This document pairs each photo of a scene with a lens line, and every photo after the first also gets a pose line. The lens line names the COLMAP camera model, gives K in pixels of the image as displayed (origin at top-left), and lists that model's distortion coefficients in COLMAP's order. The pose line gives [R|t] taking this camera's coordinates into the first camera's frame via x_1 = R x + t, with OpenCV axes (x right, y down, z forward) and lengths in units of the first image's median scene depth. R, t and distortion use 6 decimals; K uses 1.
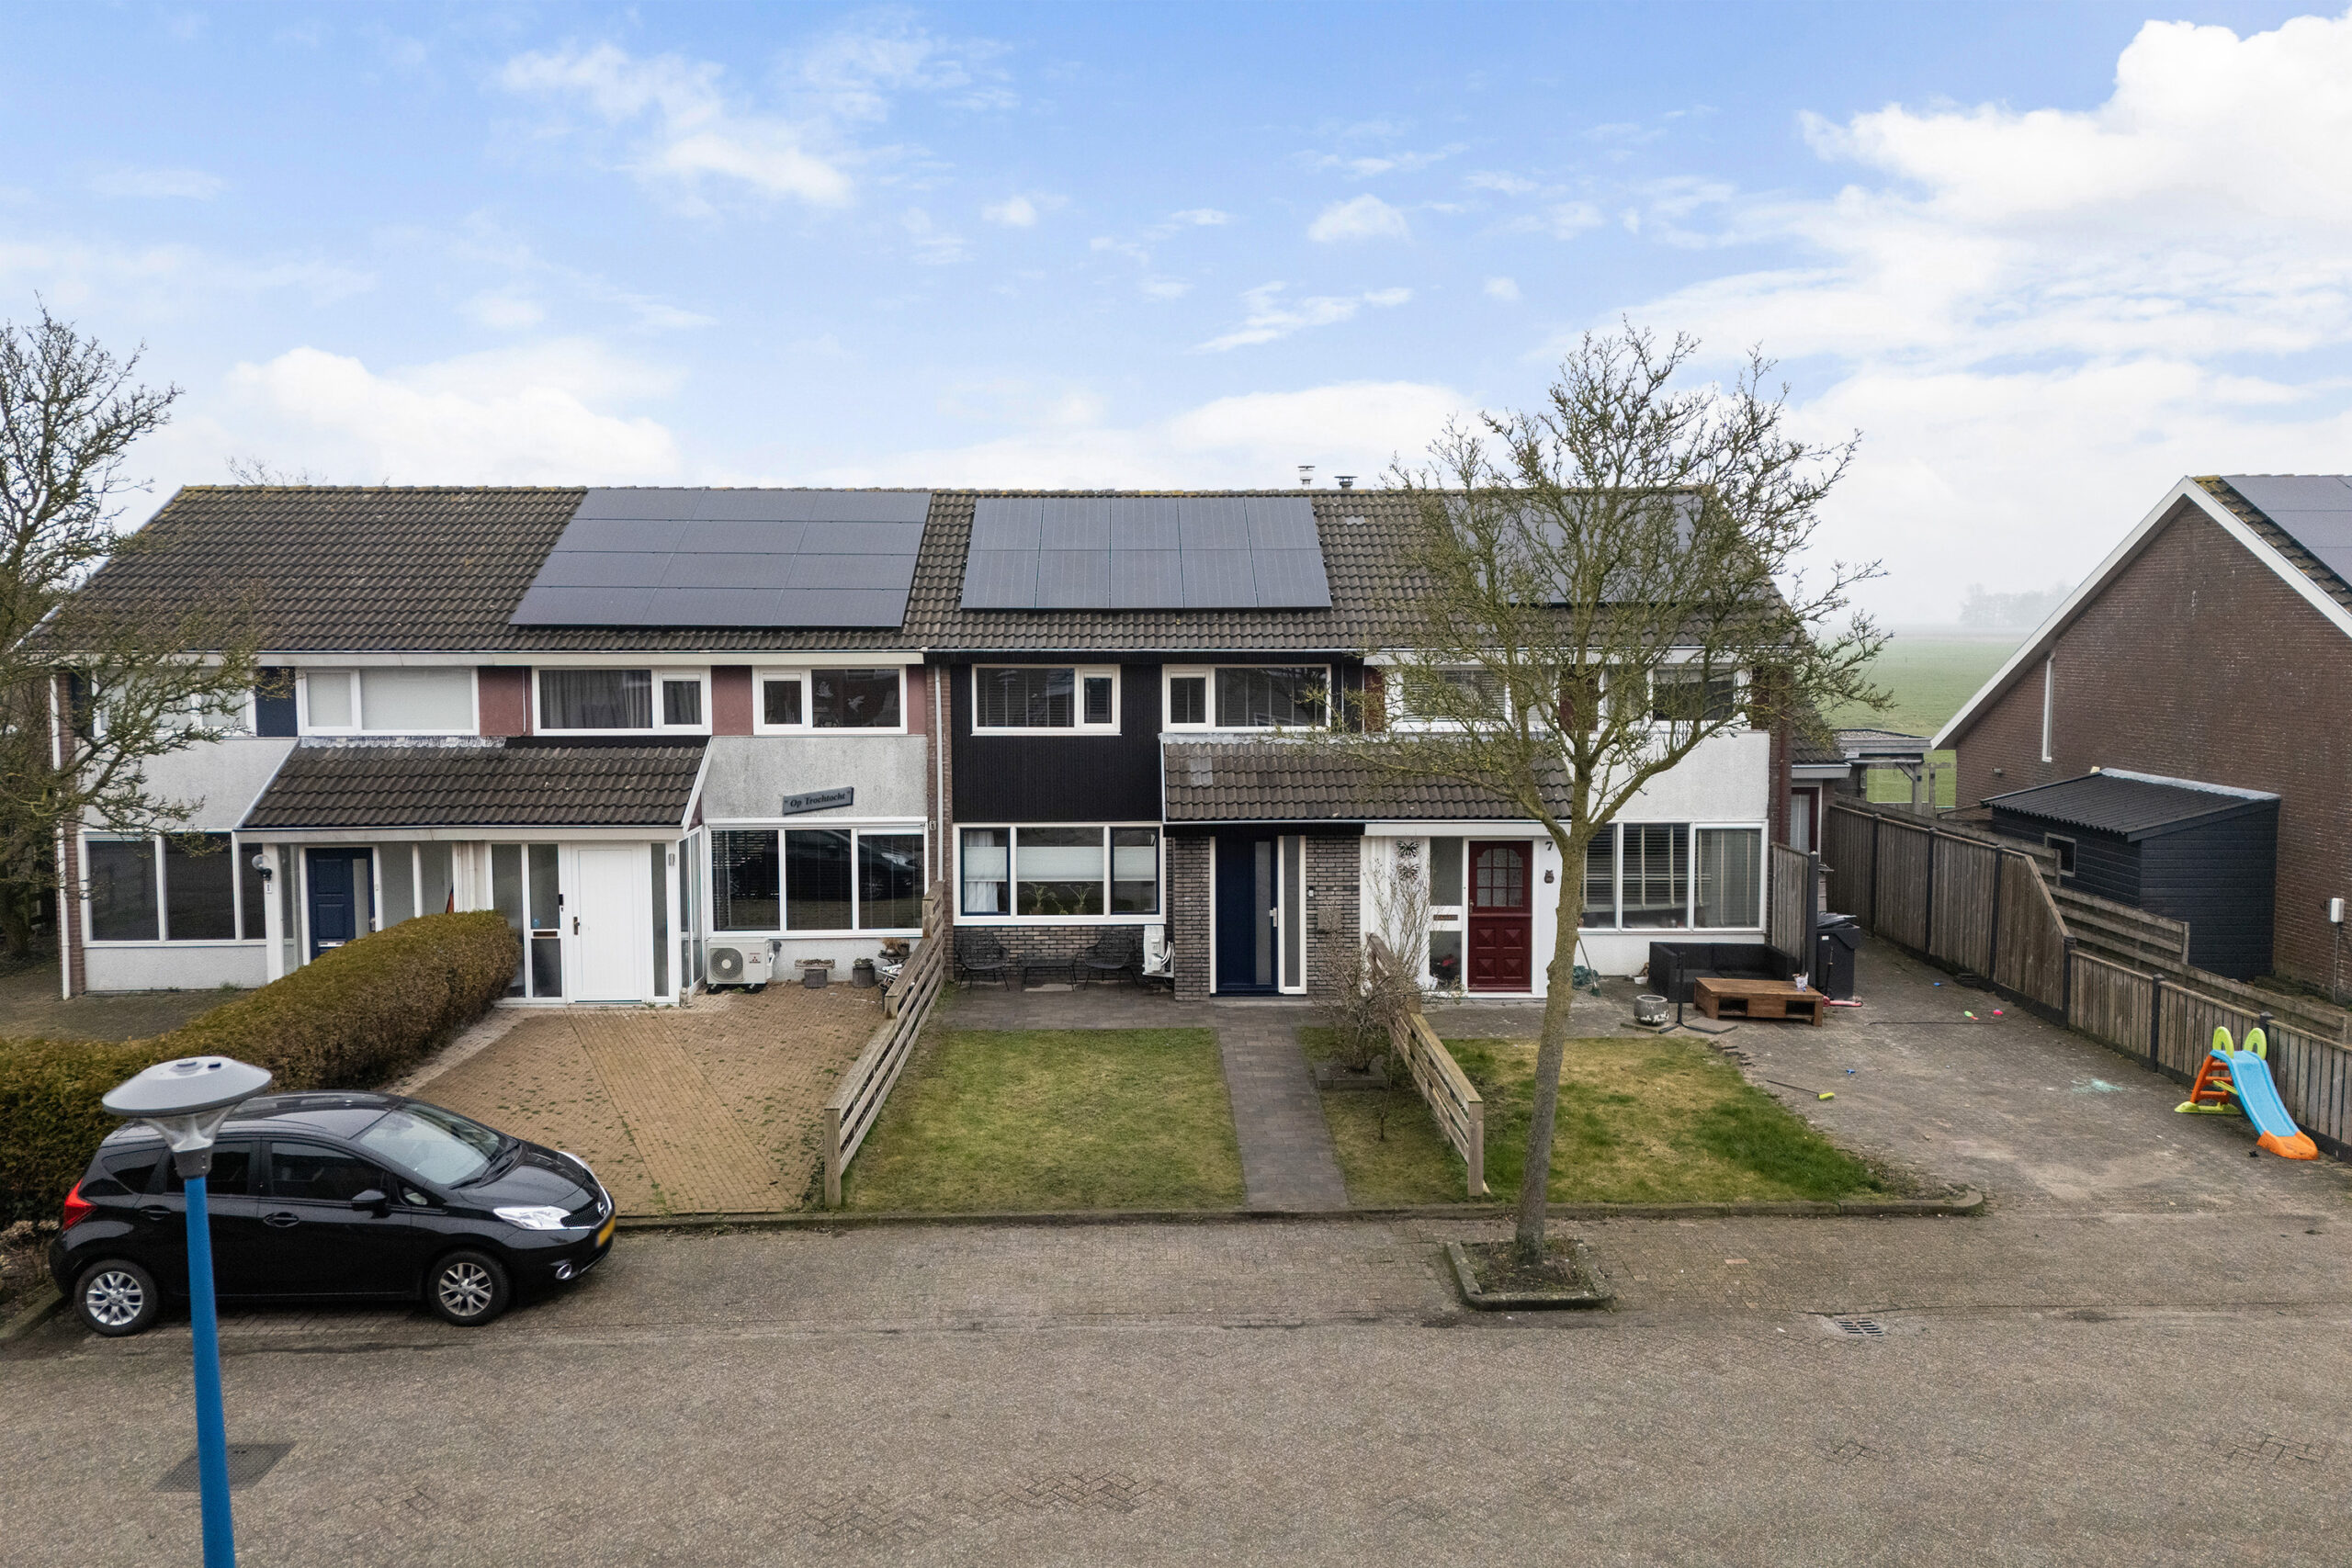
lens RADIAL K [[1738.0, 0, 1200.6], [0, 1738.0, 814.1], [0, 0, 1]] dist [0.064412, -0.039853]
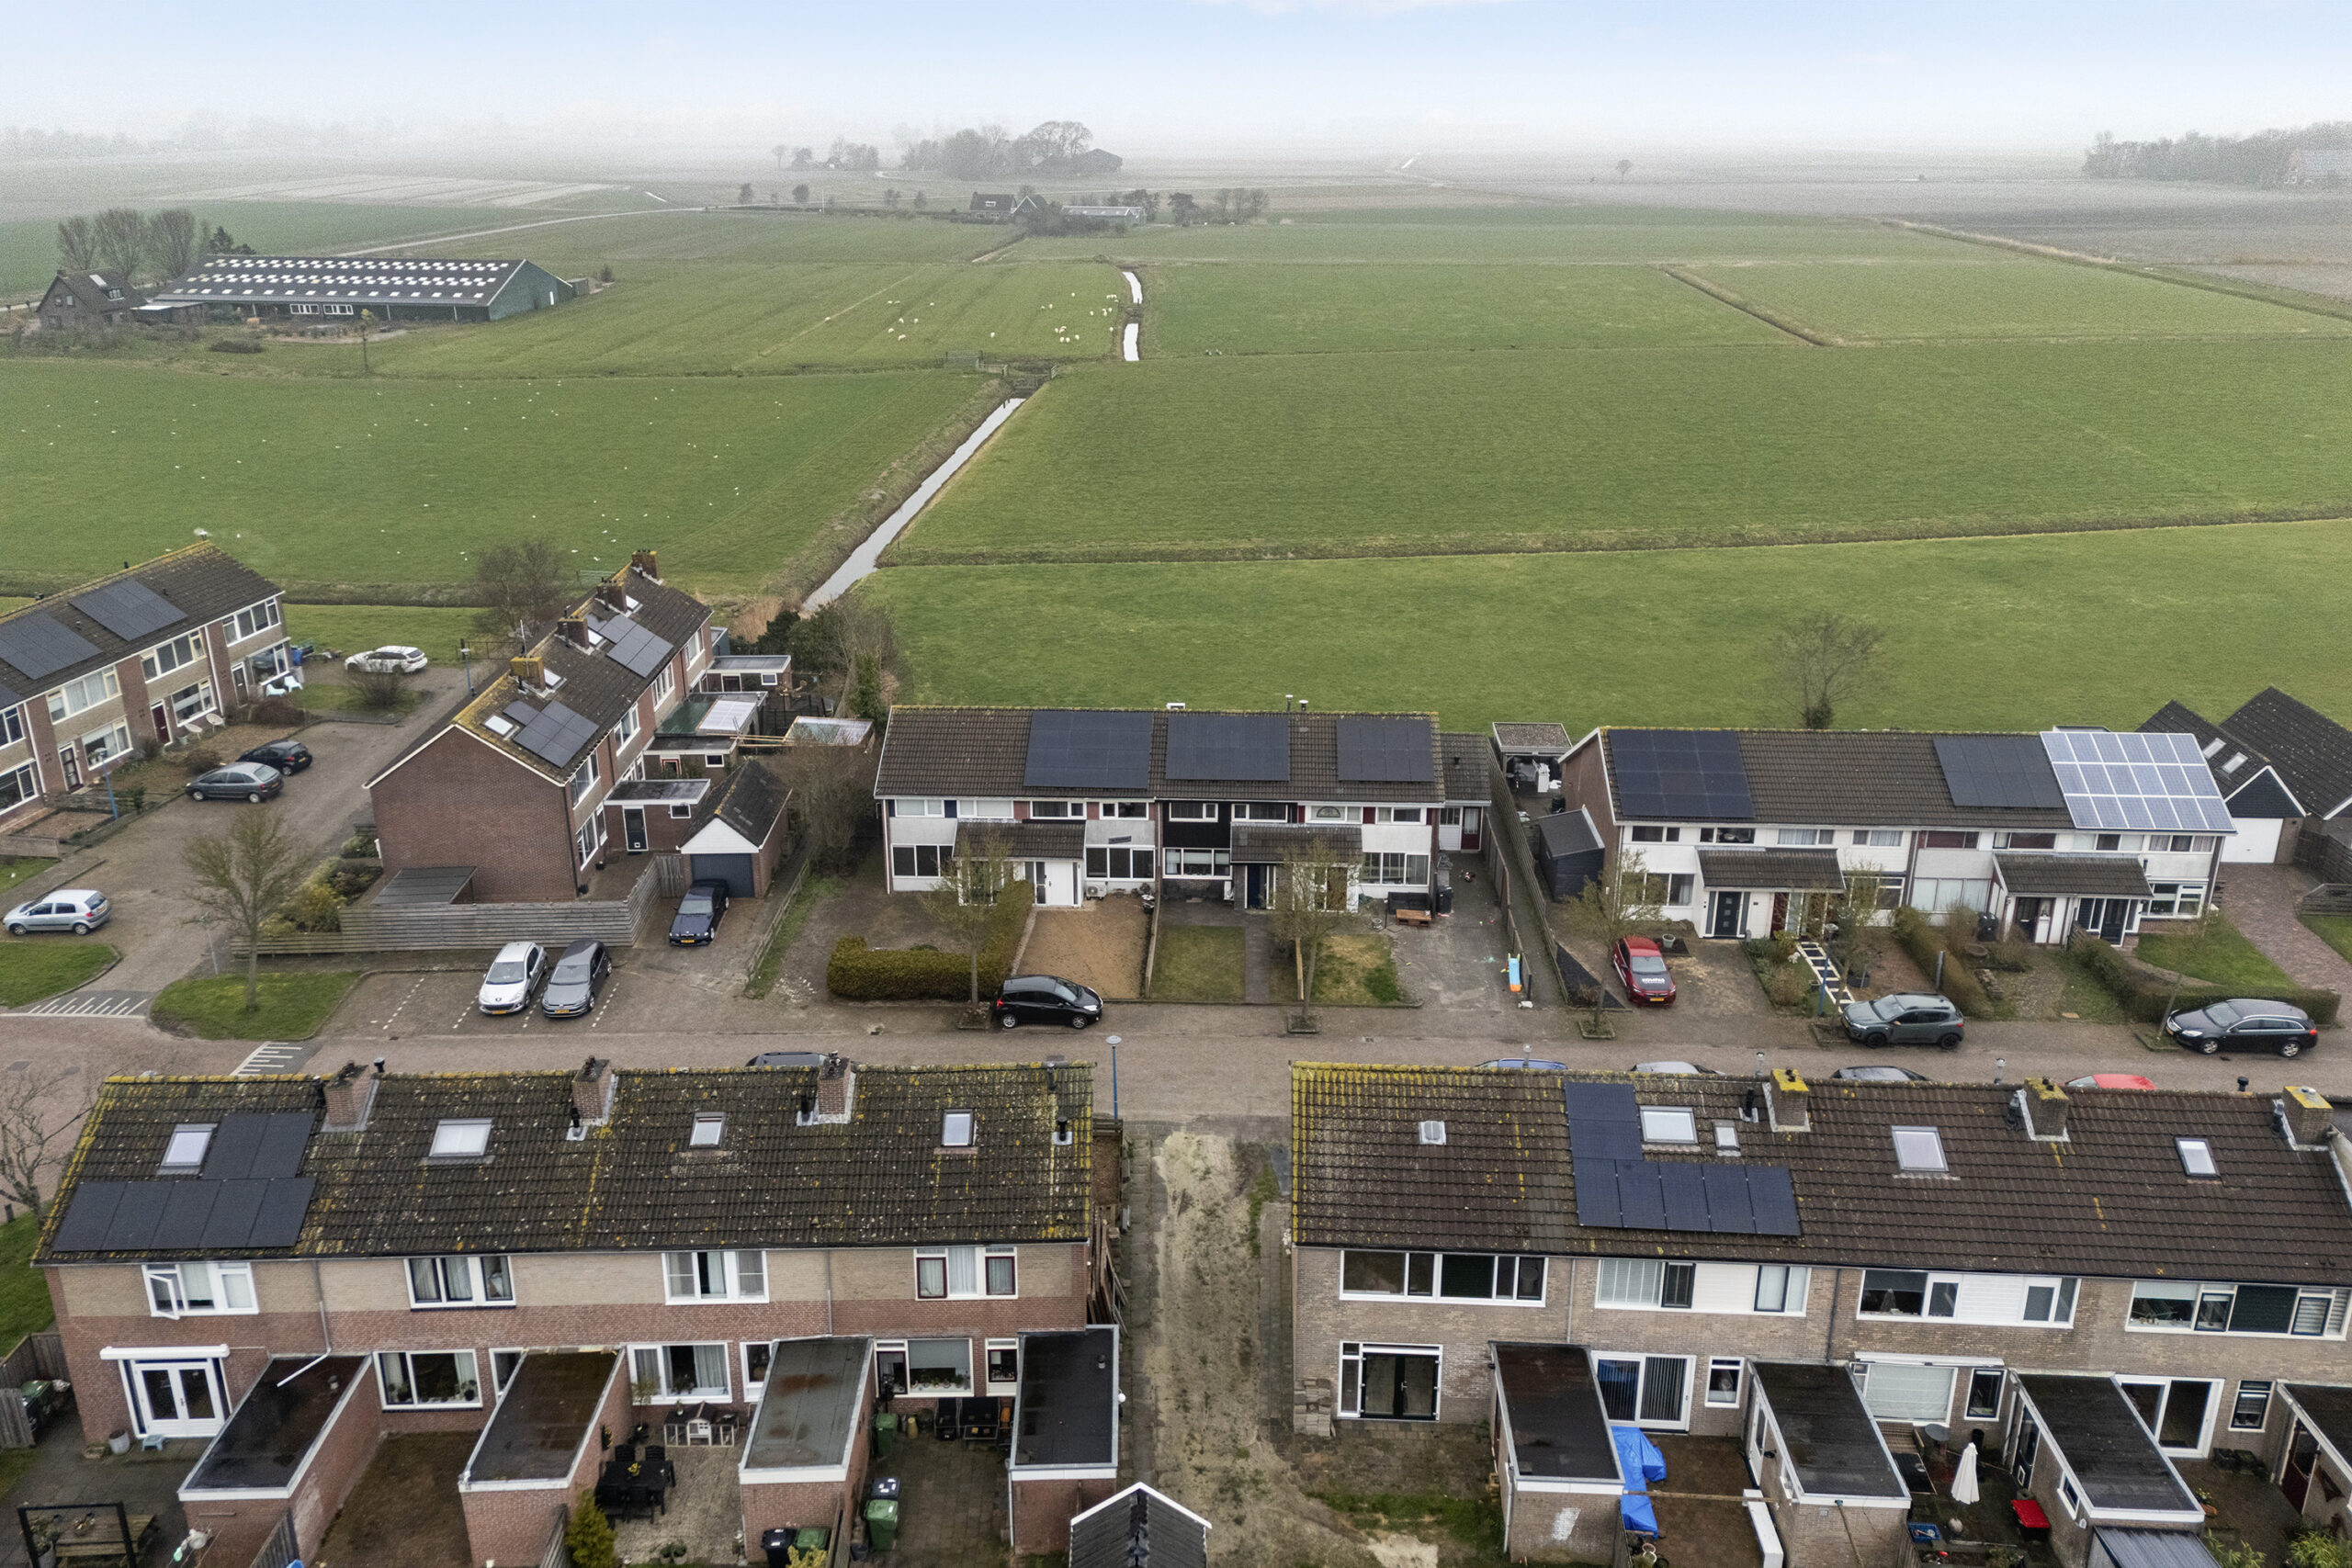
lens RADIAL K [[1733.9, 0, 1170.4], [0, 1733.9, 772.0], [0, 0, 1]] dist [0.062462, -0.048457]
pose [[0.996565, 0.023793, -0.079323, 0.111845], [-0.002054, 0.964644, 0.263548, -0.943943], [0.082789, -0.262480, 0.961379, -1.935891]]
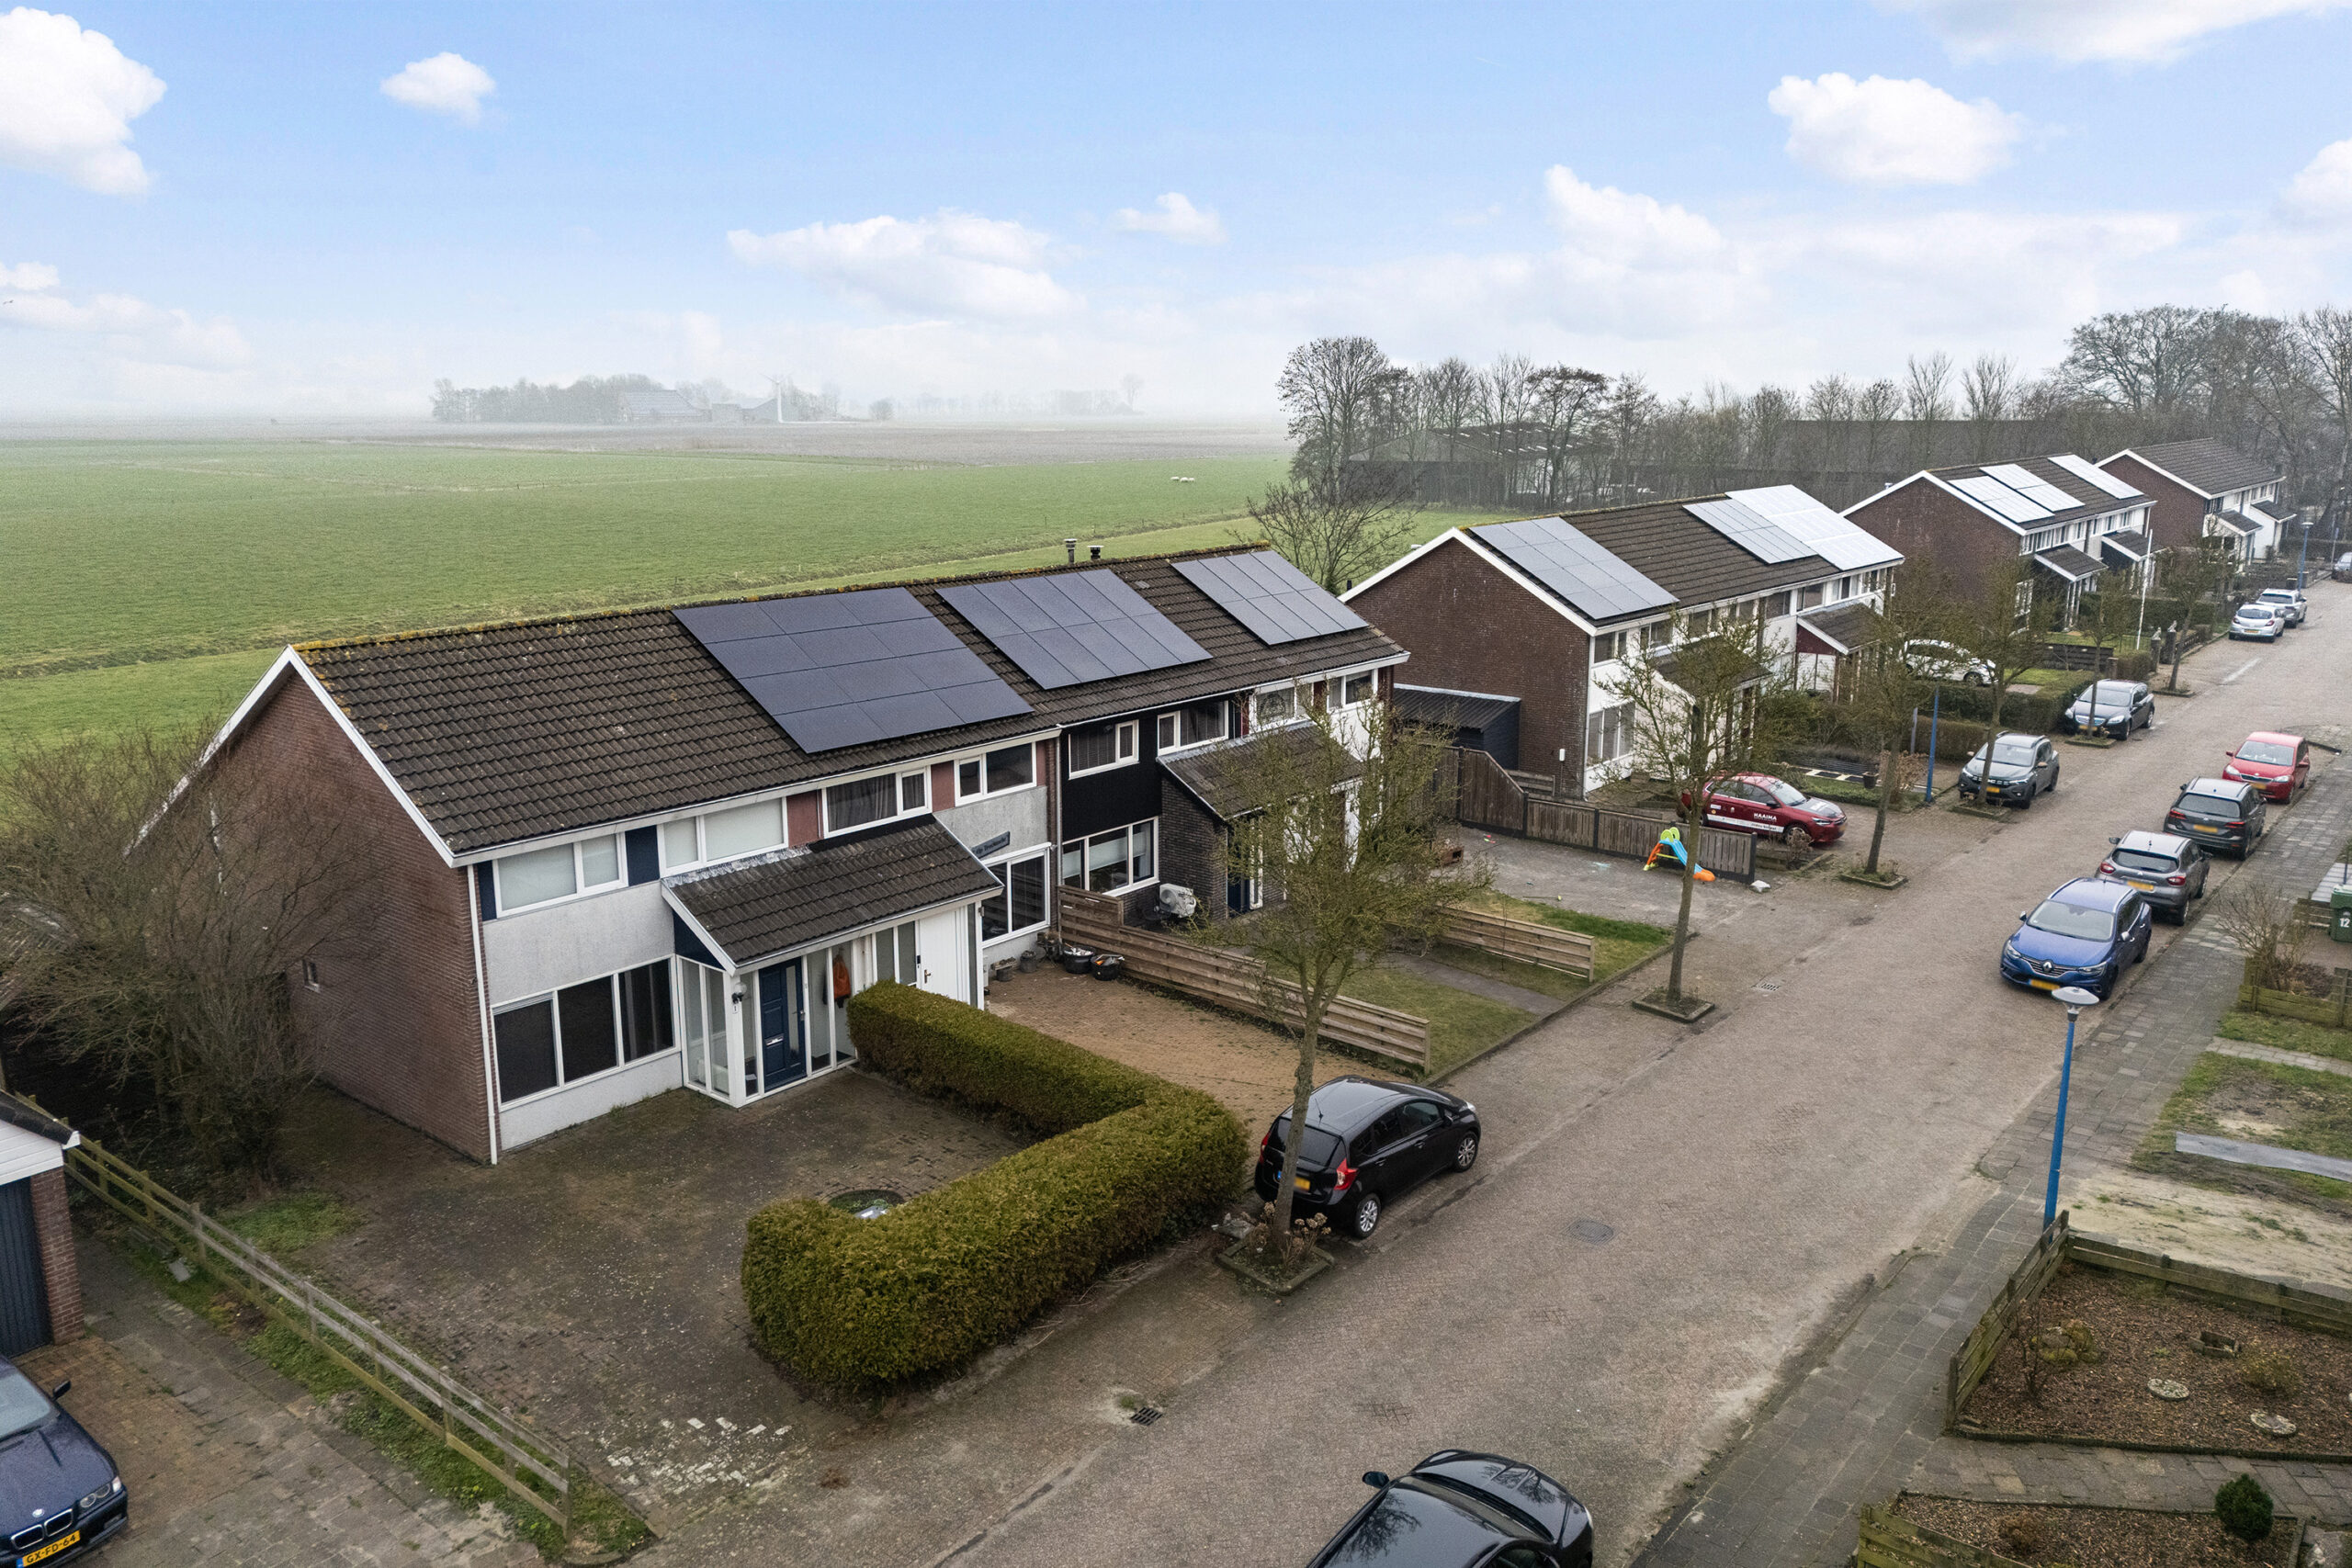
lens RADIAL K [[1732.8, 0, 1173.3], [0, 1732.8, 727.8], [0, 0, 1]] dist [0.069413, -0.067918]
pose [[0.665541, -0.143636, 0.732409, -1.113978], [0.086366, 0.989536, 0.115582, -0.245479], [-0.741347, -0.013669, 0.670983, -0.012585]]
